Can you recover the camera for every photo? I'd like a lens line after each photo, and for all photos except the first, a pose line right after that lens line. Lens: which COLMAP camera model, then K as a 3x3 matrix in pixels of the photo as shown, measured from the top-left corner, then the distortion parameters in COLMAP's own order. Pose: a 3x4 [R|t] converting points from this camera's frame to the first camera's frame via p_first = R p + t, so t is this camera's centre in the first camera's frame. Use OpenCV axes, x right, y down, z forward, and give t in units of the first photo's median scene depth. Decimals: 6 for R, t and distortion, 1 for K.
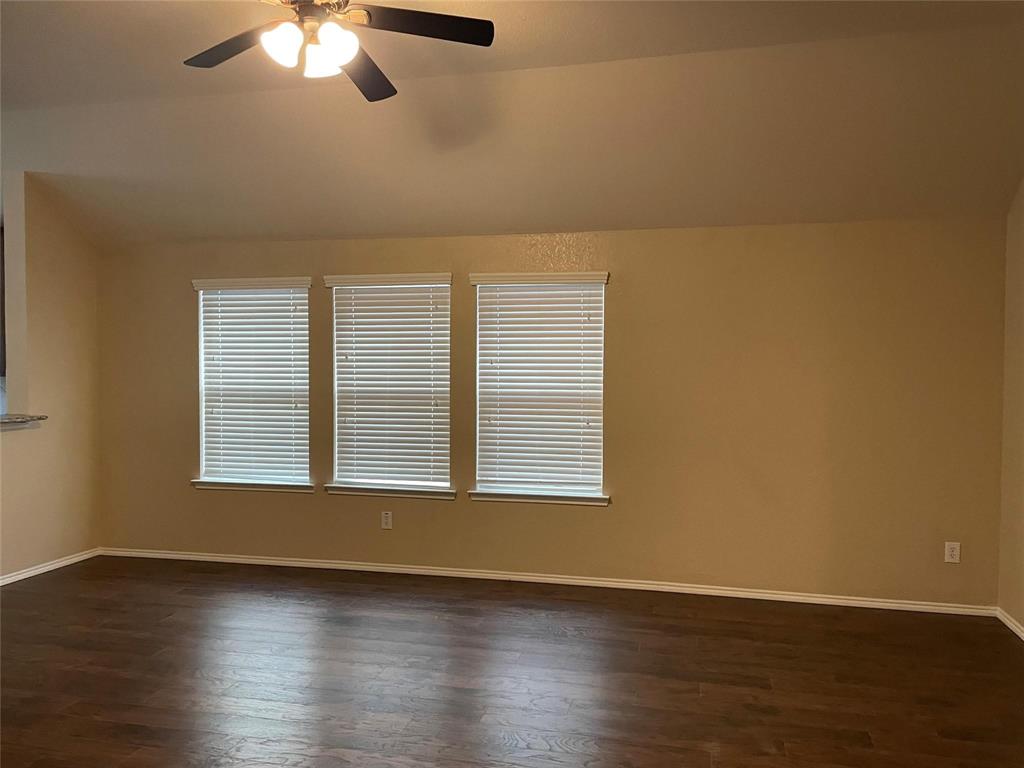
lens RADIAL K [[773.5, 0, 521.2], [0, 773.5, 383.0], [0, 0, 1]] dist [0.094833, -0.111999]
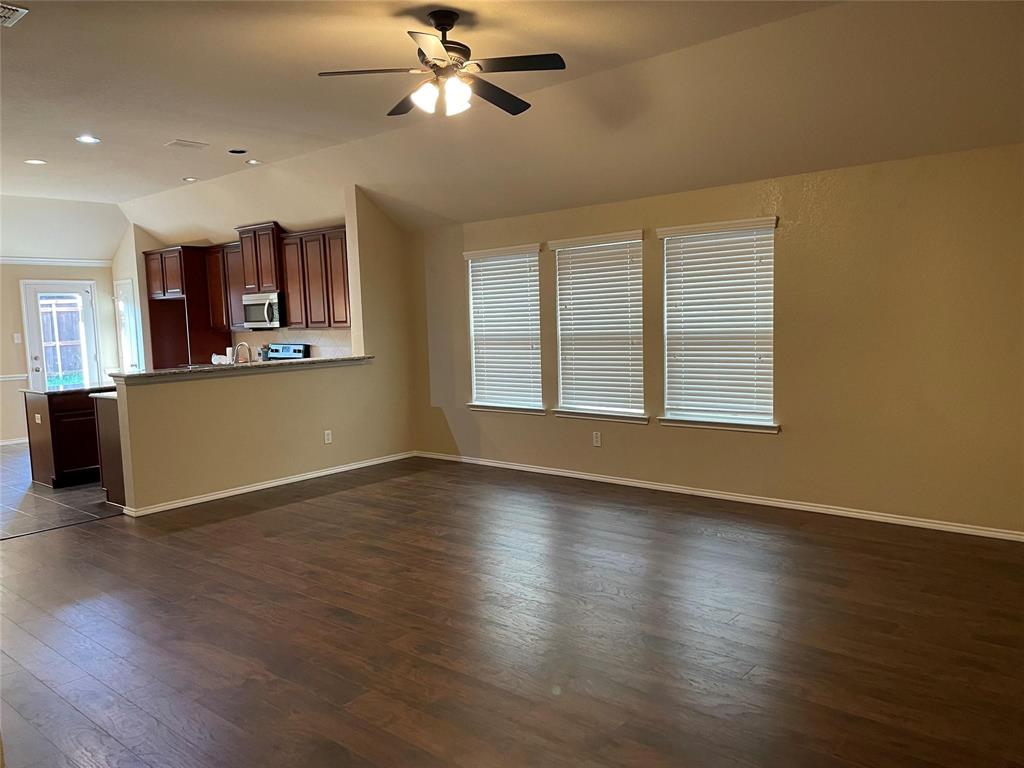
lens RADIAL K [[773.5, 0, 501.2], [0, 773.5, 378.6], [0, 0, 1]] dist [0.094833, -0.111999]
pose [[0.879119, 0.004943, -0.476576, 0.280253], [0.023728, 0.998252, 0.054124, 0.012271], [0.476010, -0.058889, 0.877466, -0.135999]]
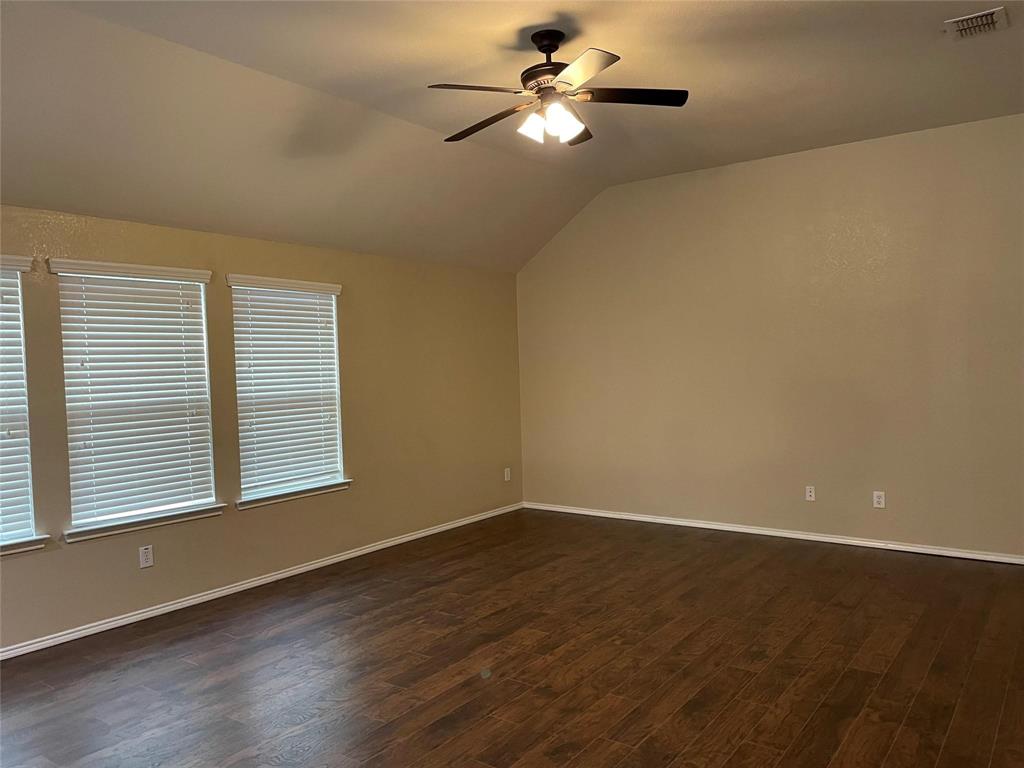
lens RADIAL K [[773.5, 0, 517.8], [0, 773.5, 386.3], [0, 0, 1]] dist [0.094833, -0.111999]
pose [[0.387170, -0.042978, 0.921006, -0.814870], [0.051173, 0.998375, 0.025076, -0.008789], [-0.920587, 0.037422, 0.388740, 0.298706]]
